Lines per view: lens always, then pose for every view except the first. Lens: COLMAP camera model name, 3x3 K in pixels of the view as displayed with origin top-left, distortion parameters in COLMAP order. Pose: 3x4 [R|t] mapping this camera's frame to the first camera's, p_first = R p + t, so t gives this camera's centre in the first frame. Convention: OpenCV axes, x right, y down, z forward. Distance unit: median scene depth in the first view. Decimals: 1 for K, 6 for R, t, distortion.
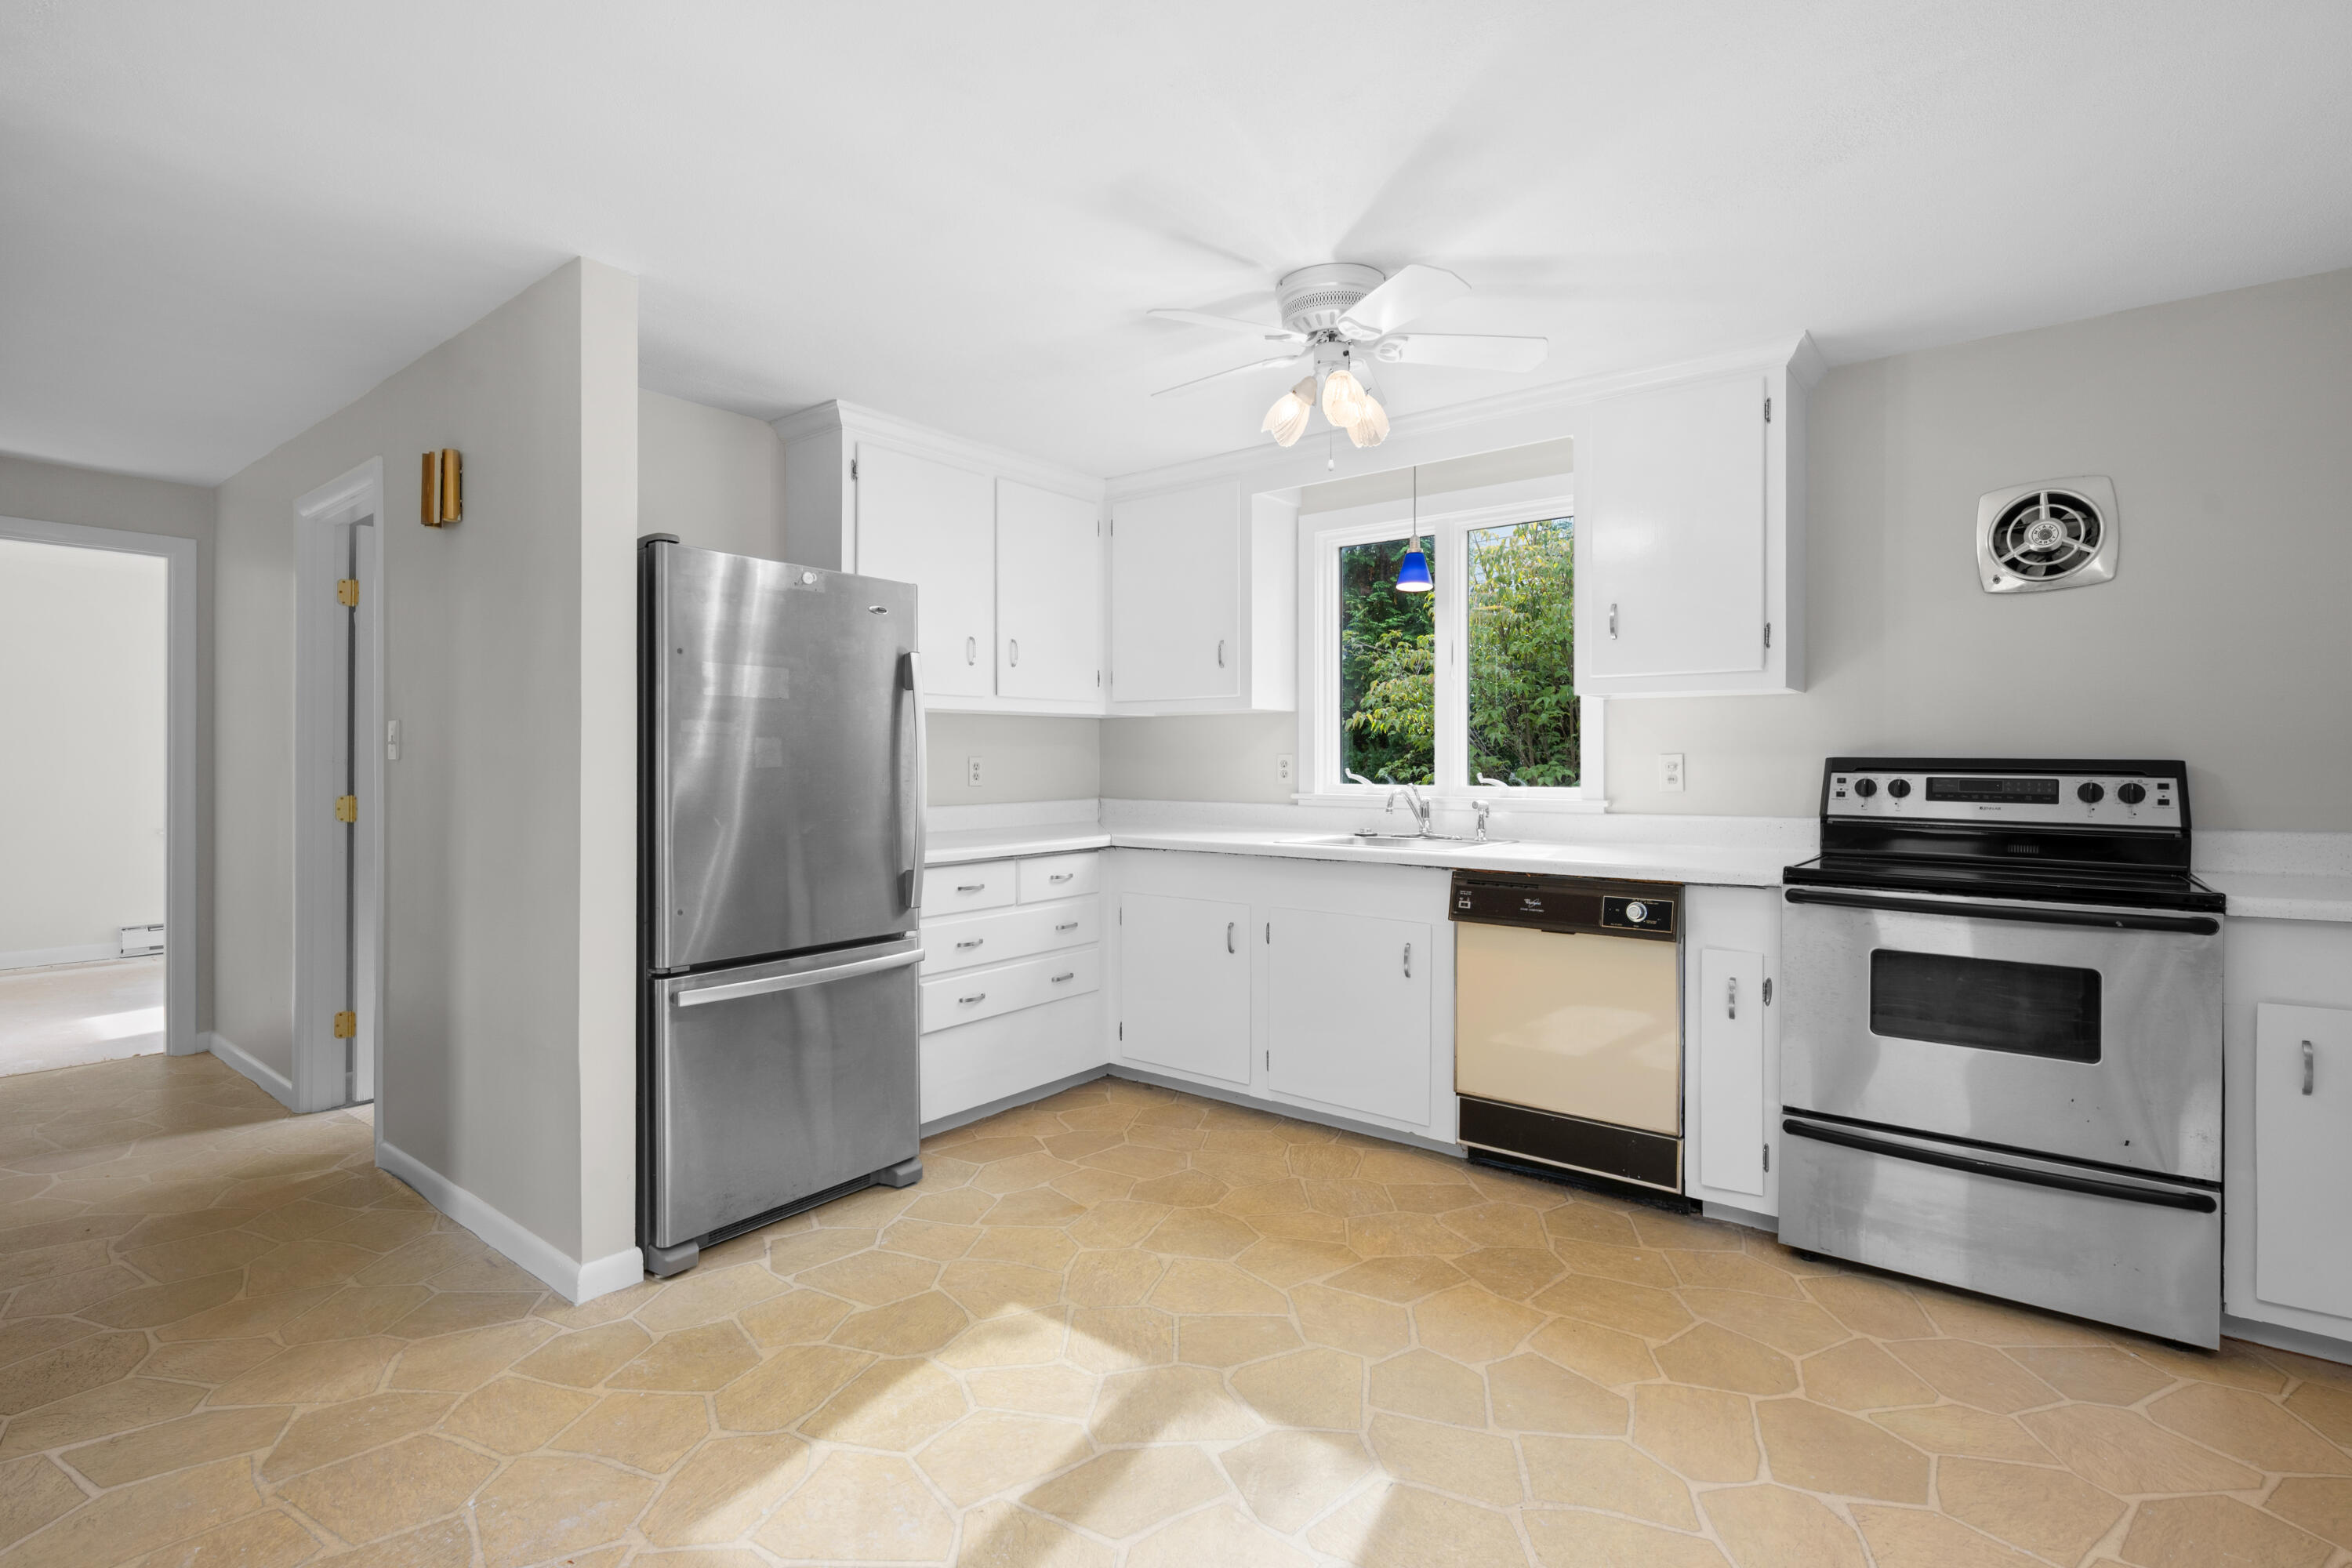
lens RADIAL K [[1087.5, 0, 1178.8], [0, 1087.5, 761.4], [0, 0, 1]] dist [0.002825, 0.000130]
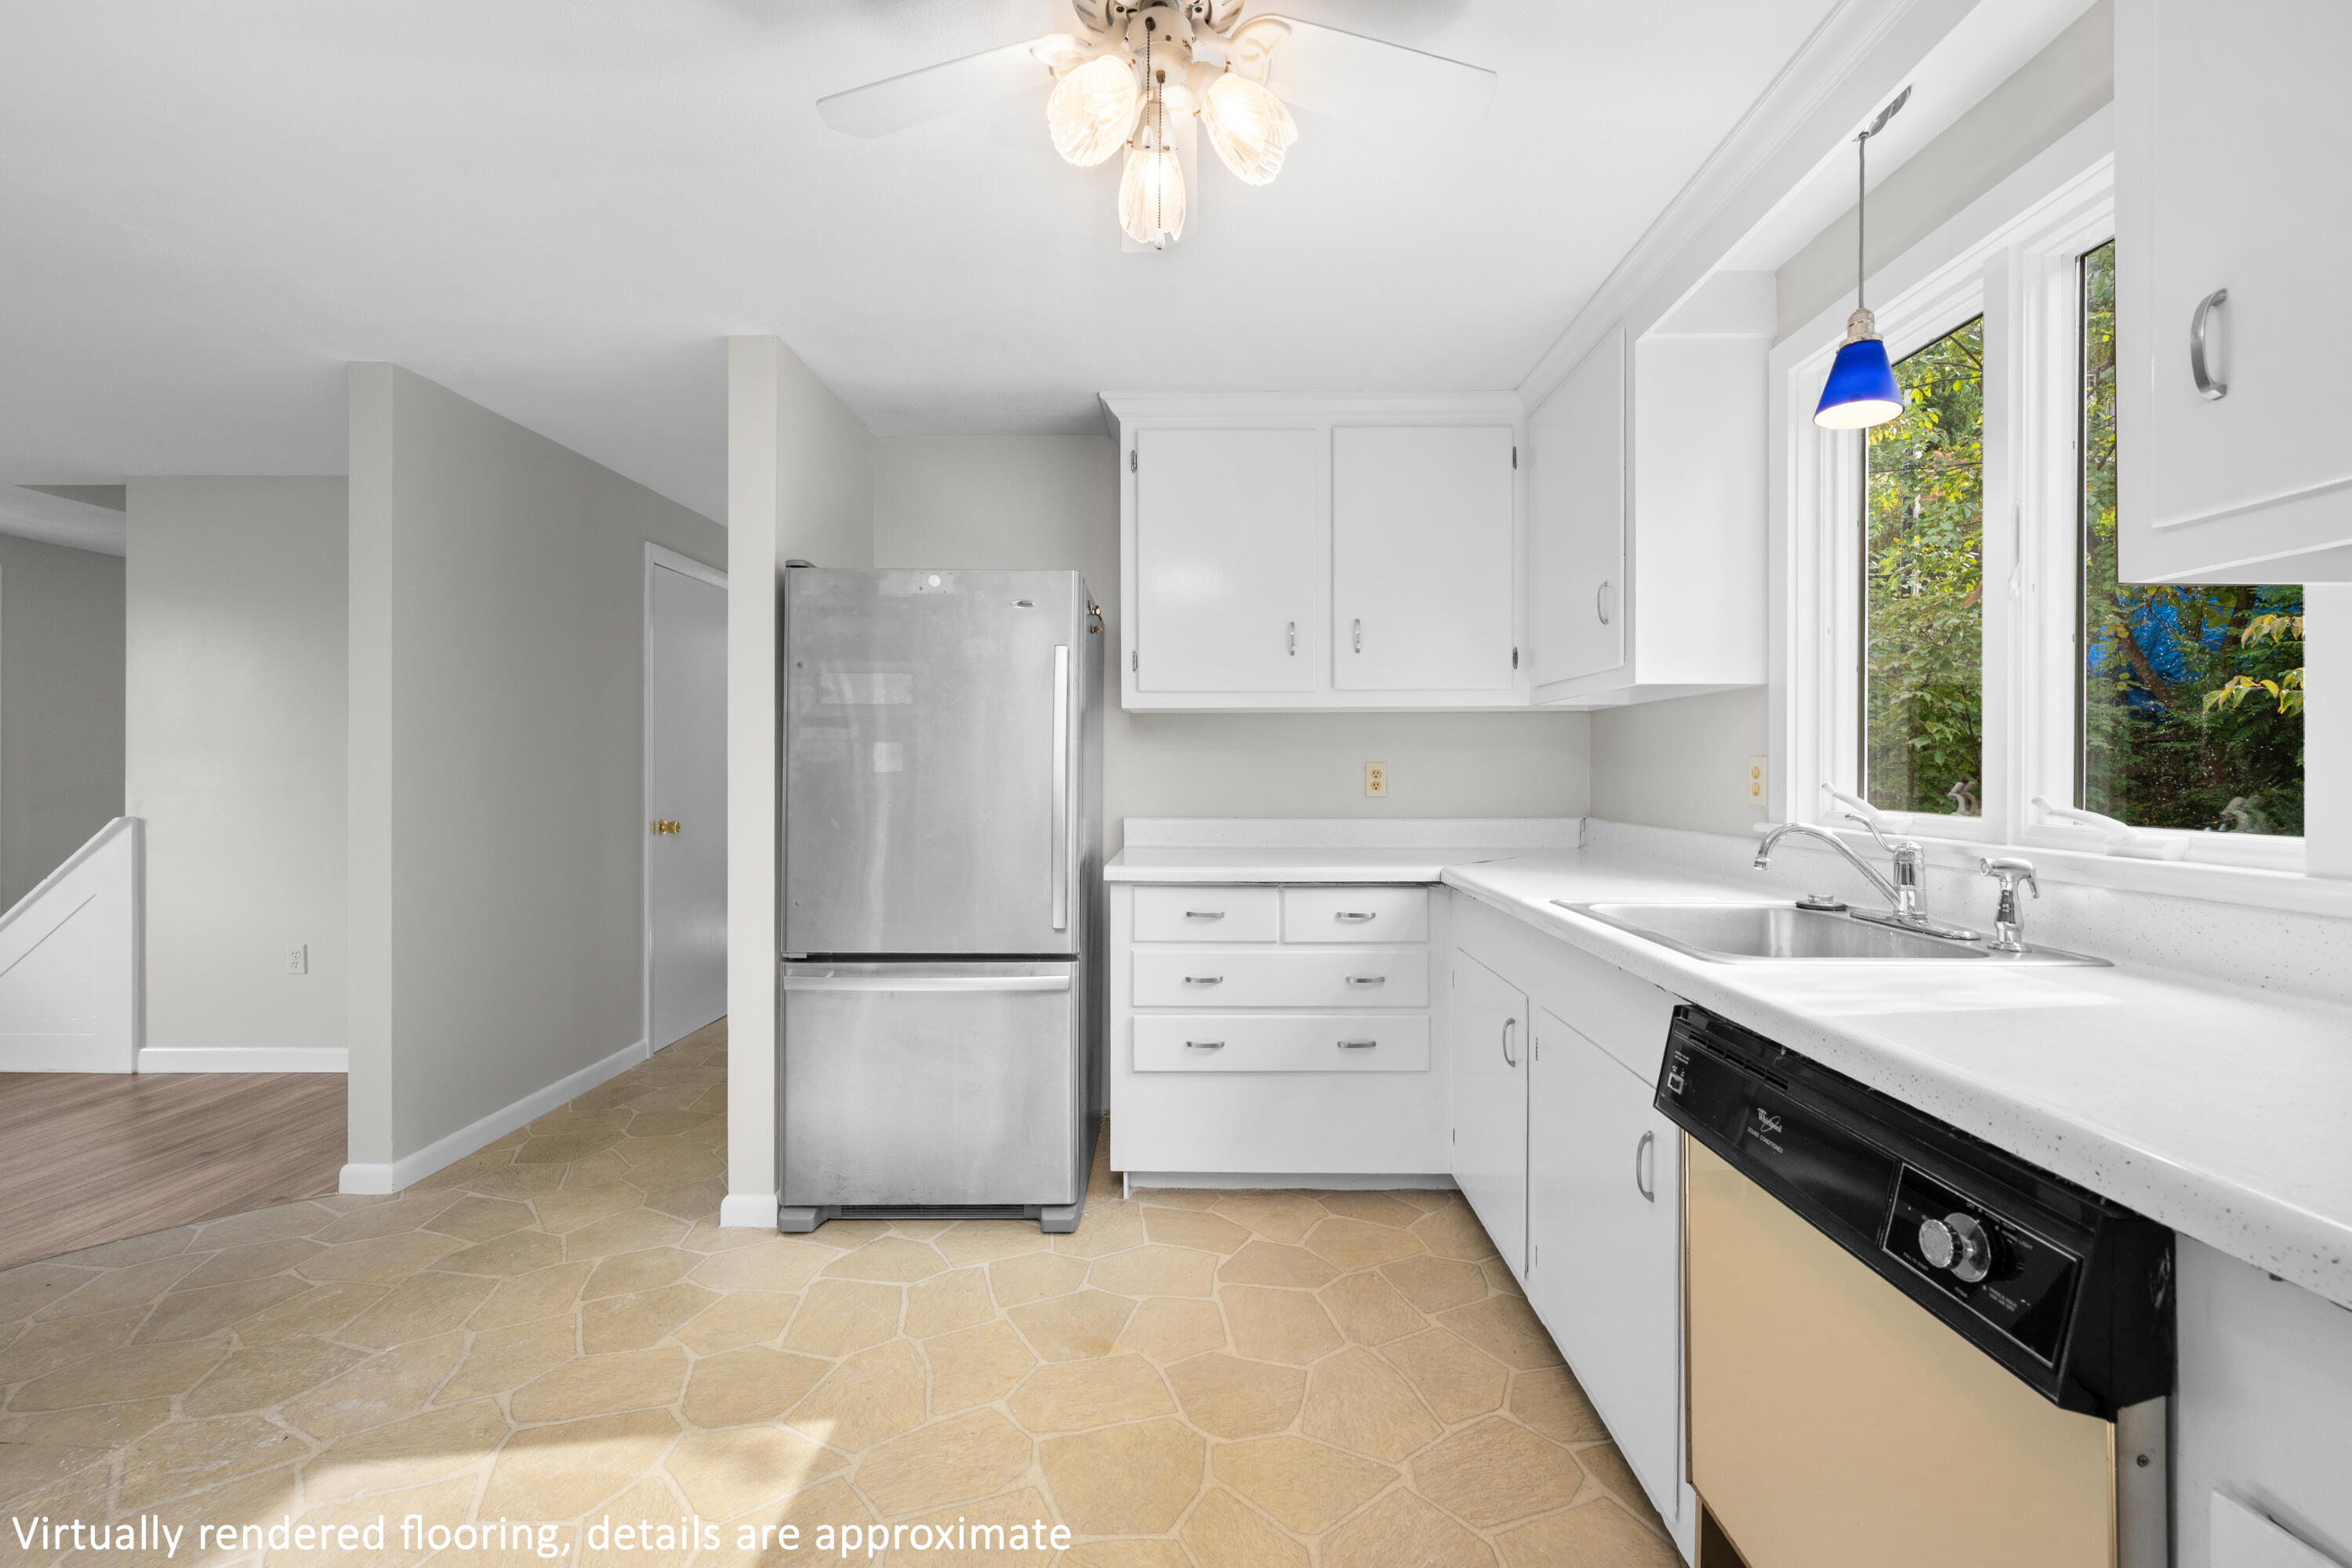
lens RADIAL K [[970.7, 0, 1185.6], [0, 970.7, 769.8], [0, 0, 1]] dist [-0.000058, -0.000100]
pose [[0.608180, 0.002335, -0.793796, 0.493171], [-0.001328, 0.999997, 0.001924, 0.000297], [0.793798, -0.000116, 0.608181, 0.635402]]
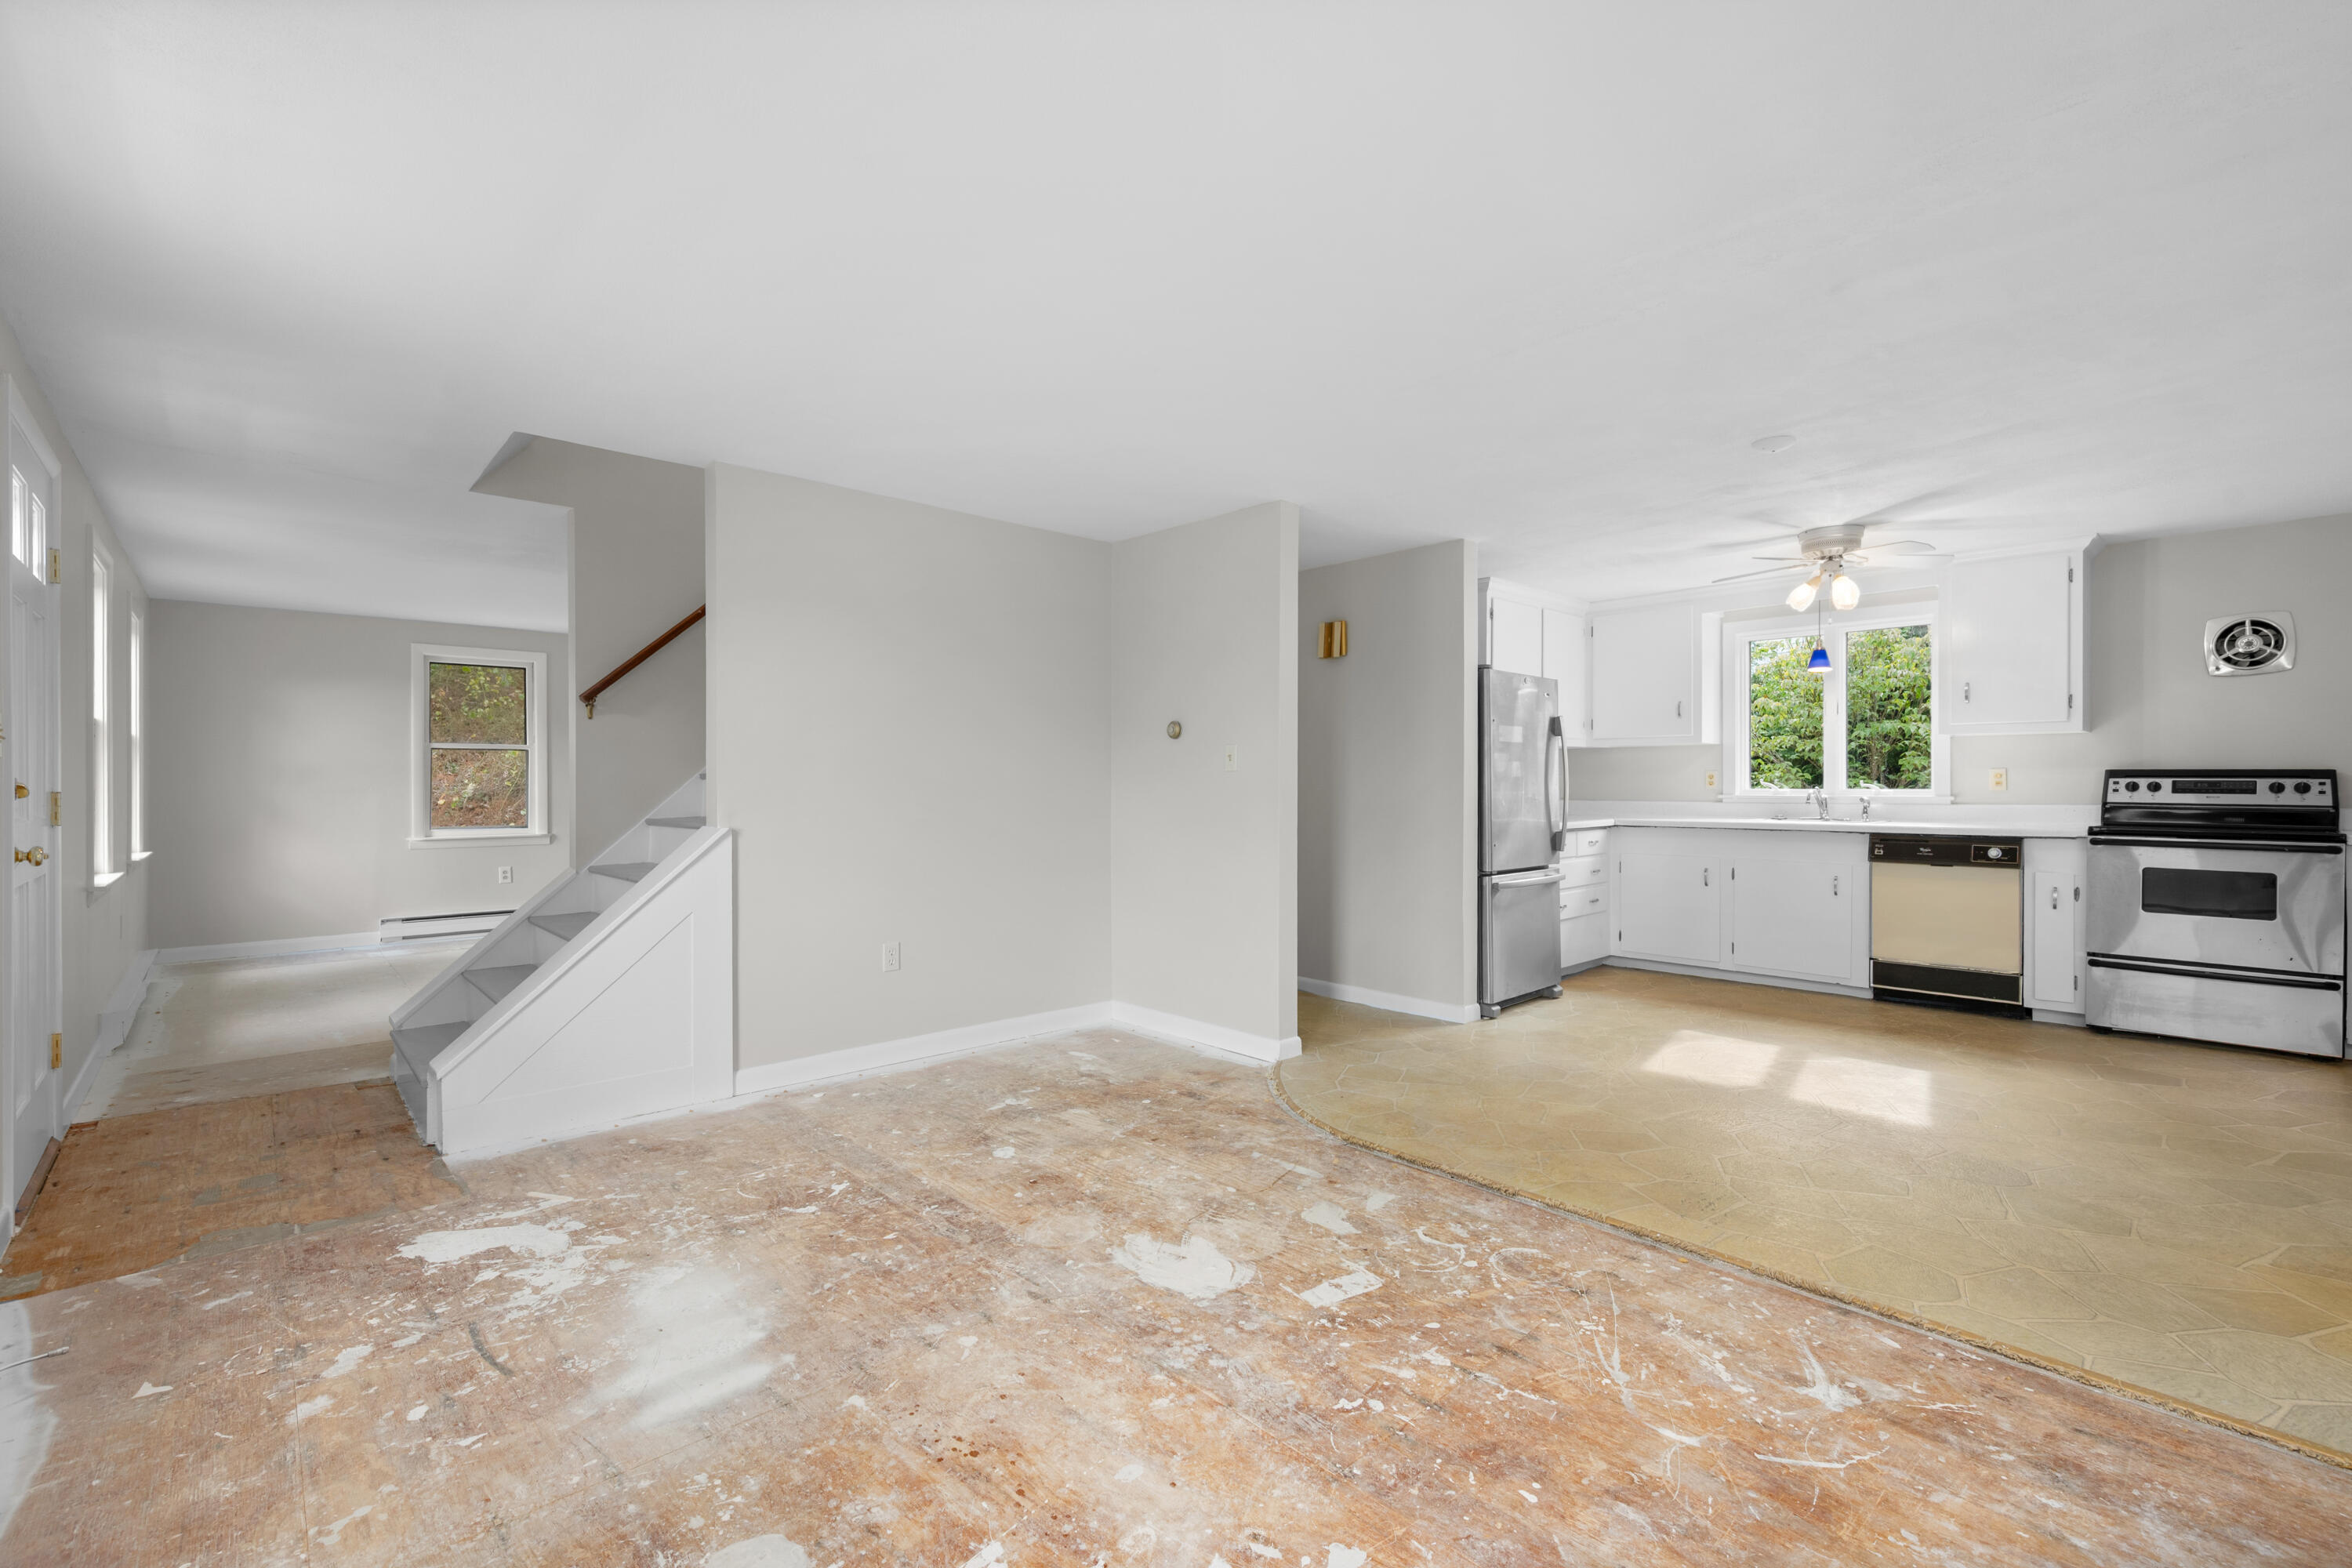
lens RADIAL K [[1005.7, 0, 1181.9], [0, 1005.7, 789.9], [0, 0, 1]] dist [0.000305, -0.000309]
pose [[0.987383, -0.002575, -0.158327, -0.662581], [0.003622, 0.999973, 0.006324, 0.014603], [0.158307, -0.006818, 0.987366, -0.894336]]
